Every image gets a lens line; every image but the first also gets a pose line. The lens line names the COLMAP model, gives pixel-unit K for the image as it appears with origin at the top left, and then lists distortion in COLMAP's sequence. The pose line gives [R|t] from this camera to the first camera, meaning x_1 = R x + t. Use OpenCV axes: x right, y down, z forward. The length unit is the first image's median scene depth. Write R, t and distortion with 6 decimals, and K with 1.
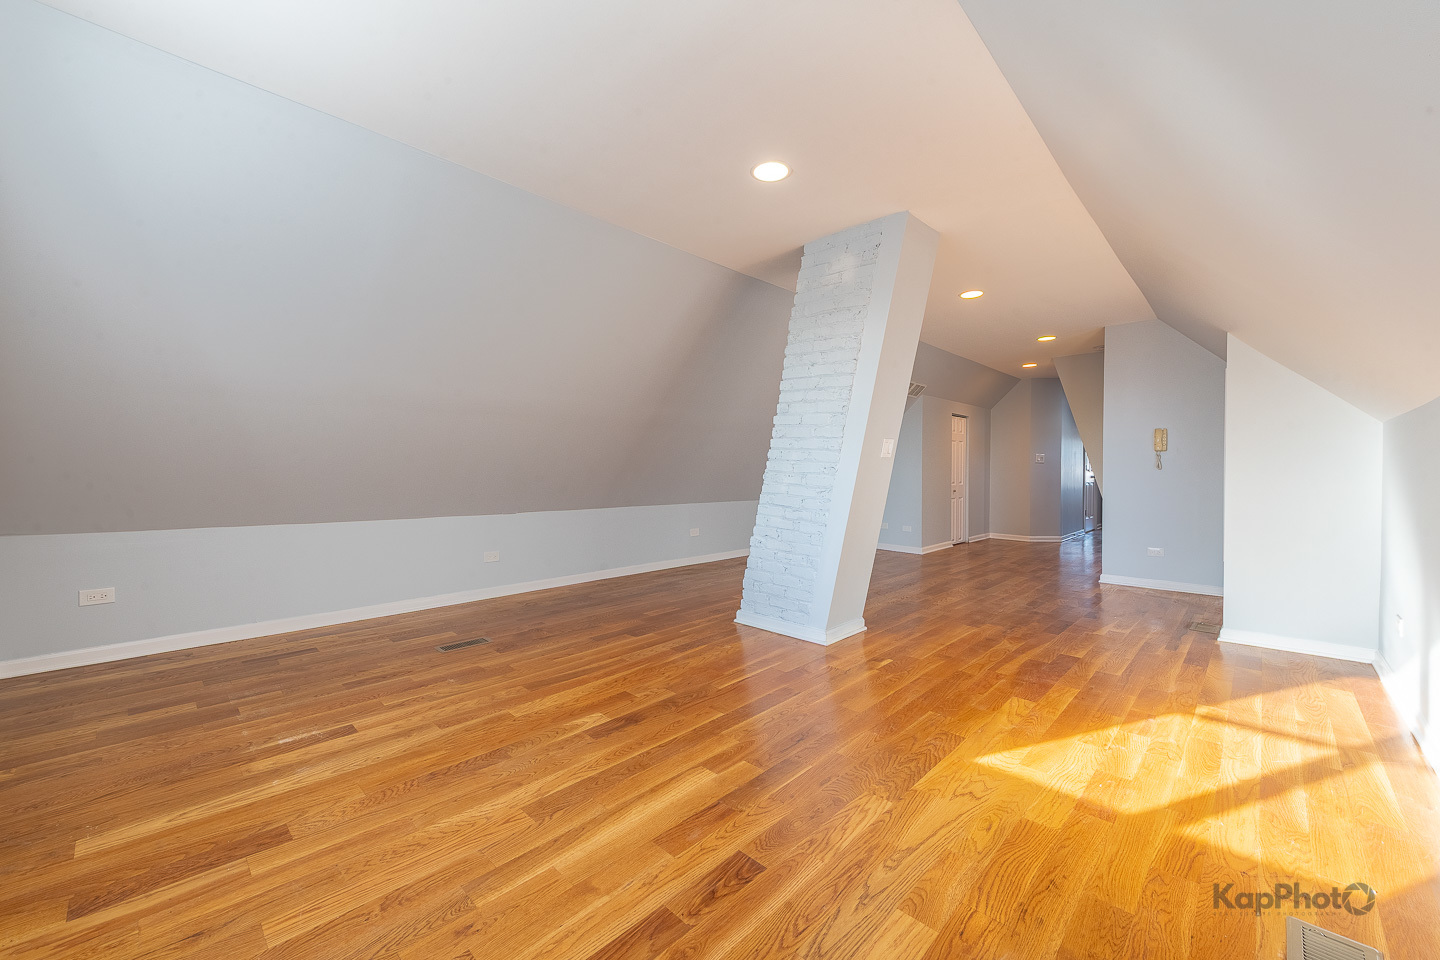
lens RADIAL K [[573.6, 0, 720.0], [0, 573.6, 480.0], [0, 0, 1]] dist [0.015340, -0.004461]
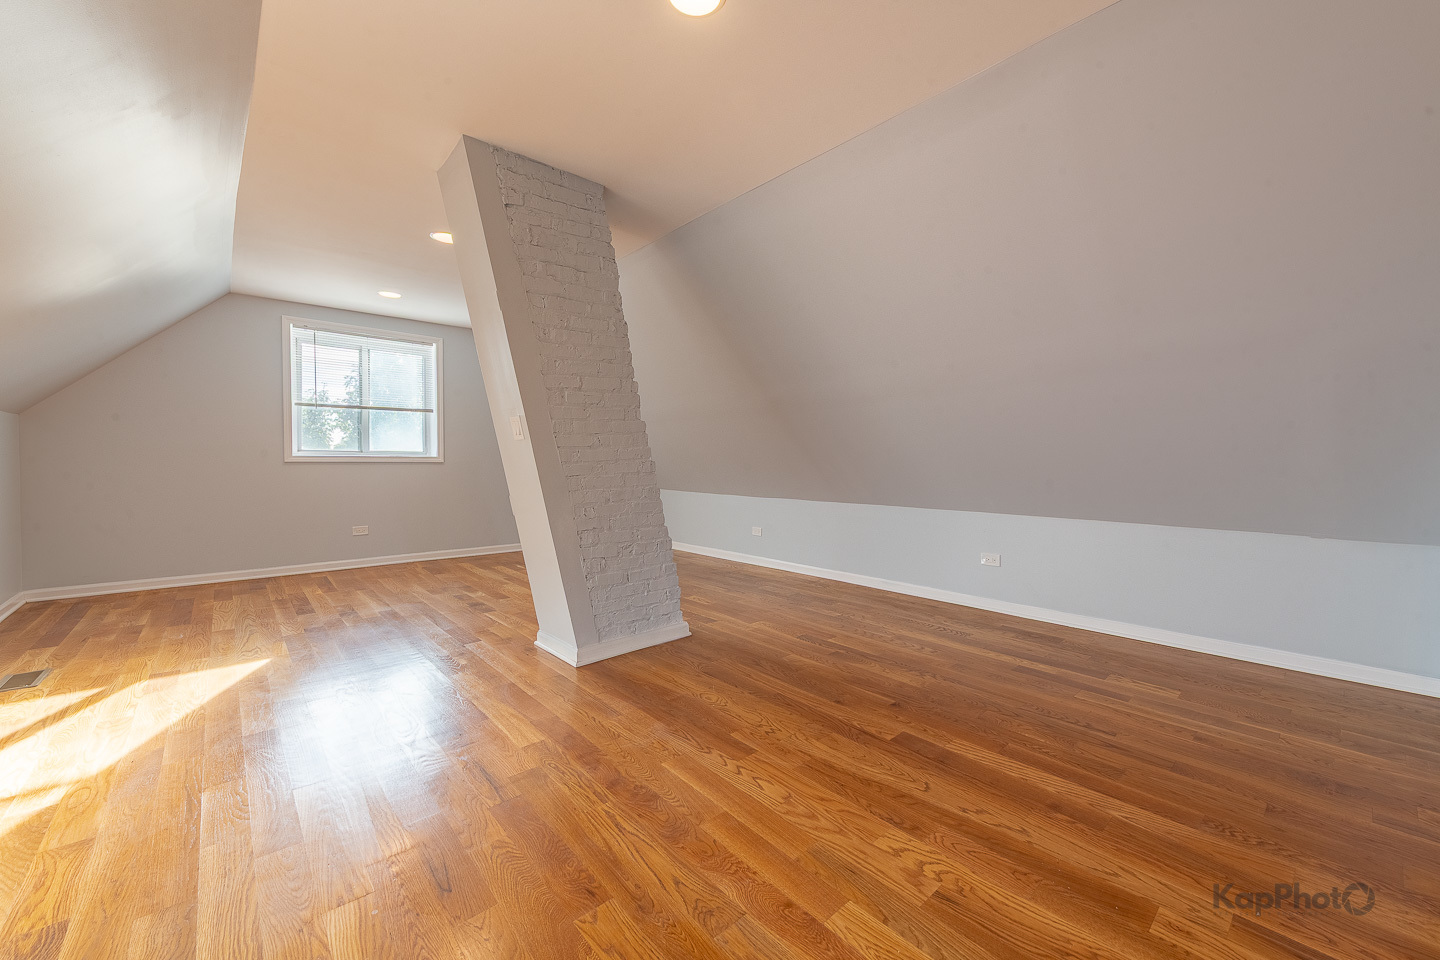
lens RADIAL K [[573.6, 0, 720.0], [0, 573.6, 480.0], [0, 0, 1]] dist [0.015340, -0.004461]
pose [[-0.098314, 0.022860, -0.994893, 1.381545], [-0.018103, 0.999530, 0.024756, -0.006949], [0.994991, 0.020444, -0.097854, 1.777175]]
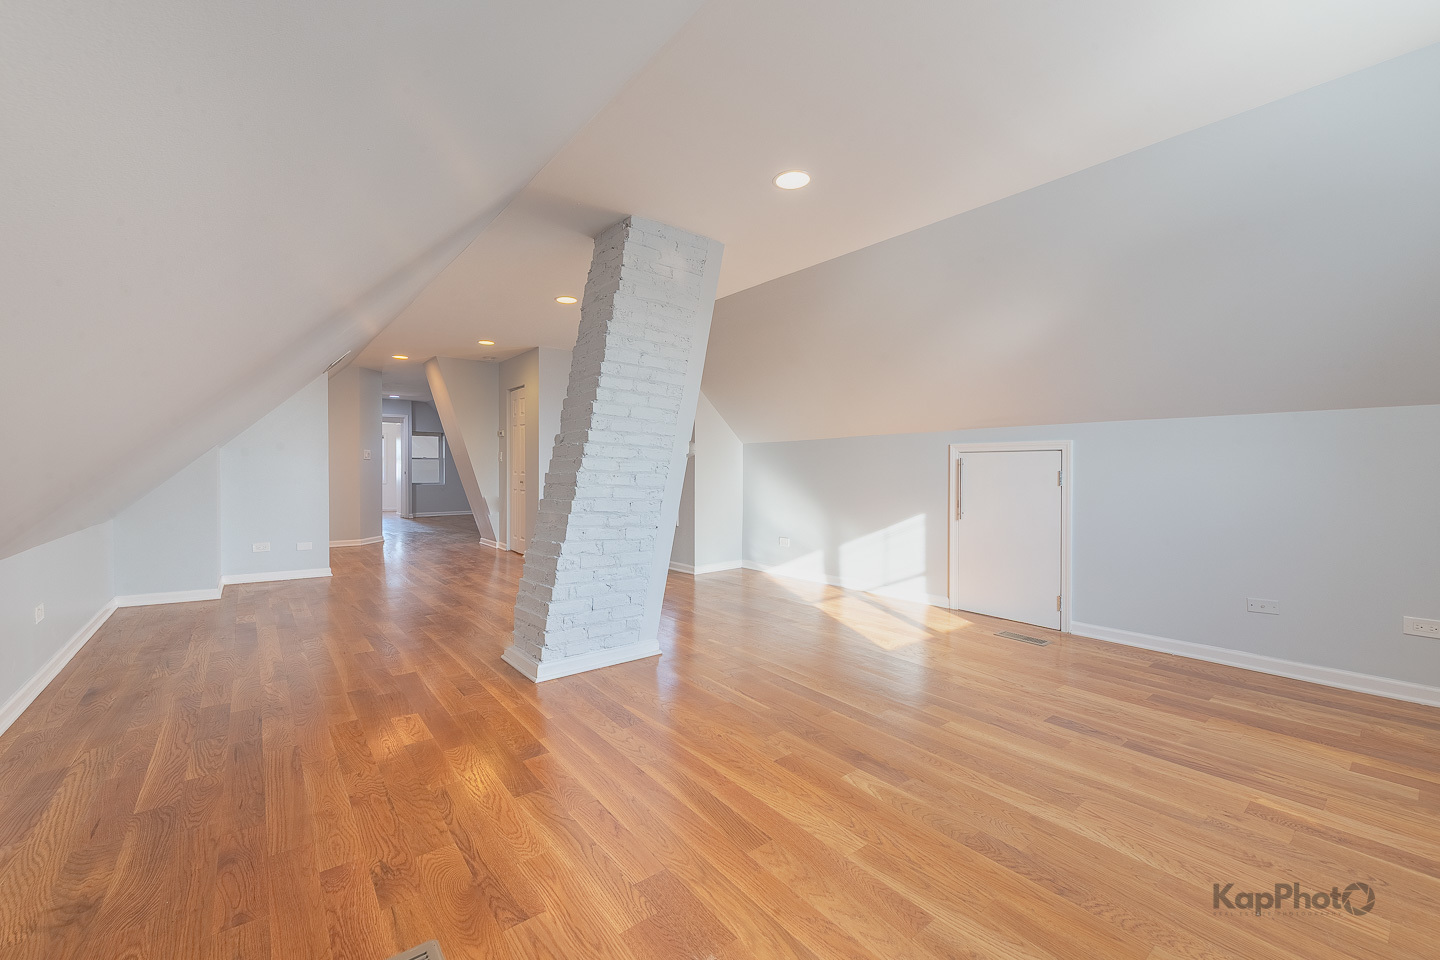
lens RADIAL K [[573.6, 0, 720.0], [0, 573.6, 480.0], [0, 0, 1]] dist [0.015340, -0.004461]
pose [[0.124253, -0.023992, 0.991960, -0.951708], [0.016913, 0.999614, 0.022058, -0.023874], [-0.992106, 0.014036, 0.124611, 1.001613]]
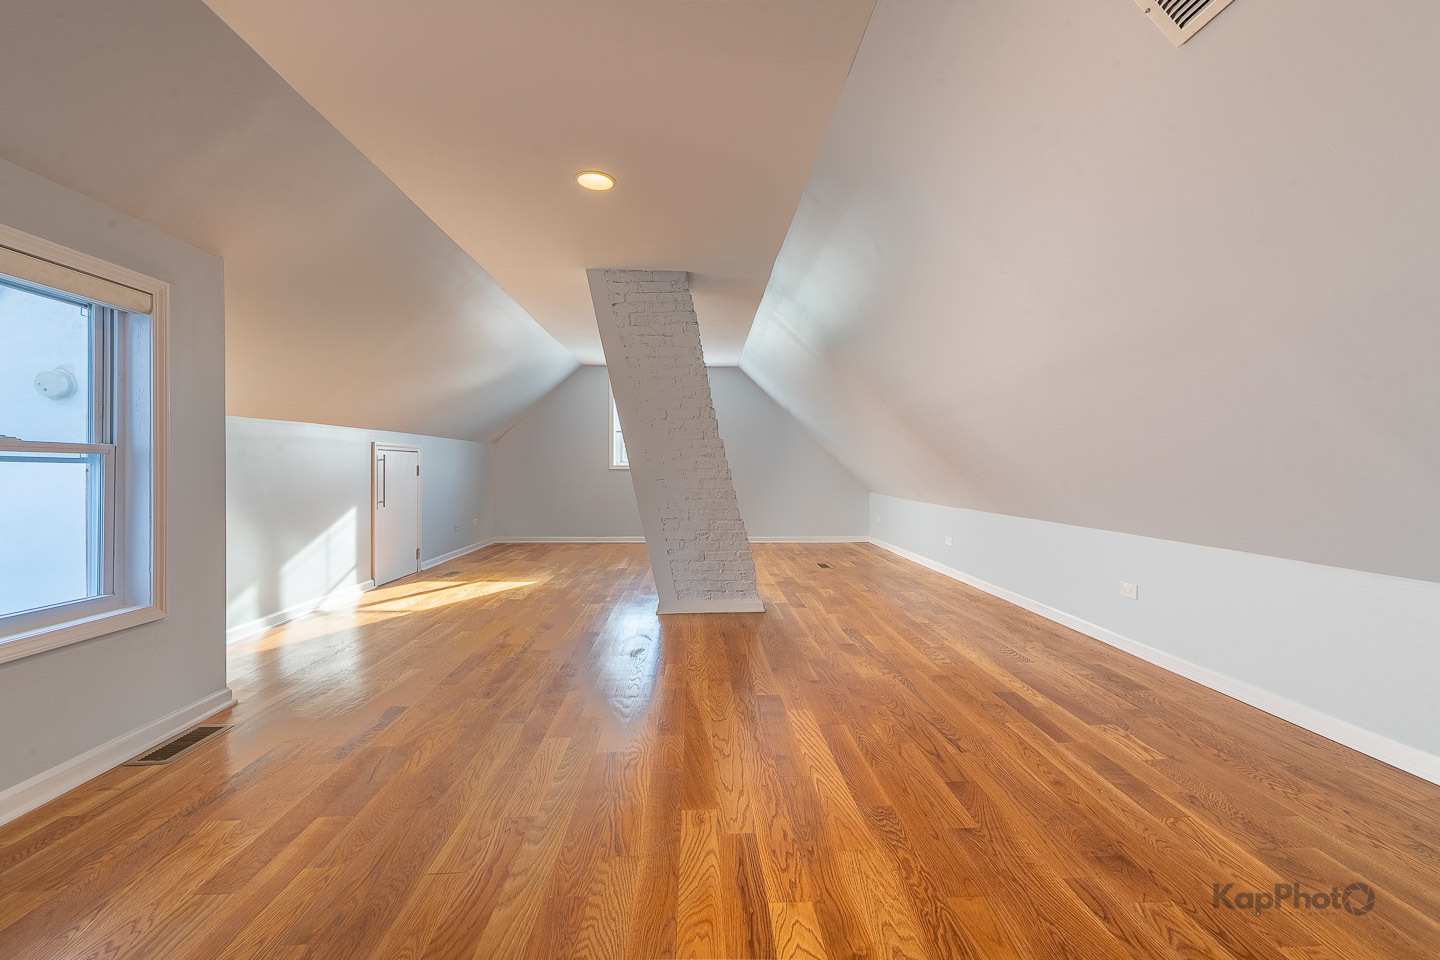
lens RADIAL K [[564.3, 0, 720.0], [0, 564.3, 480.0], [0, 0, 1]] dist [0.012284, -0.005365]
pose [[-0.693393, 0.003574, -0.720551, 1.310255], [-0.021046, 0.999461, 0.025210, -0.025059], [0.720252, 0.032645, -0.692944, 2.608867]]
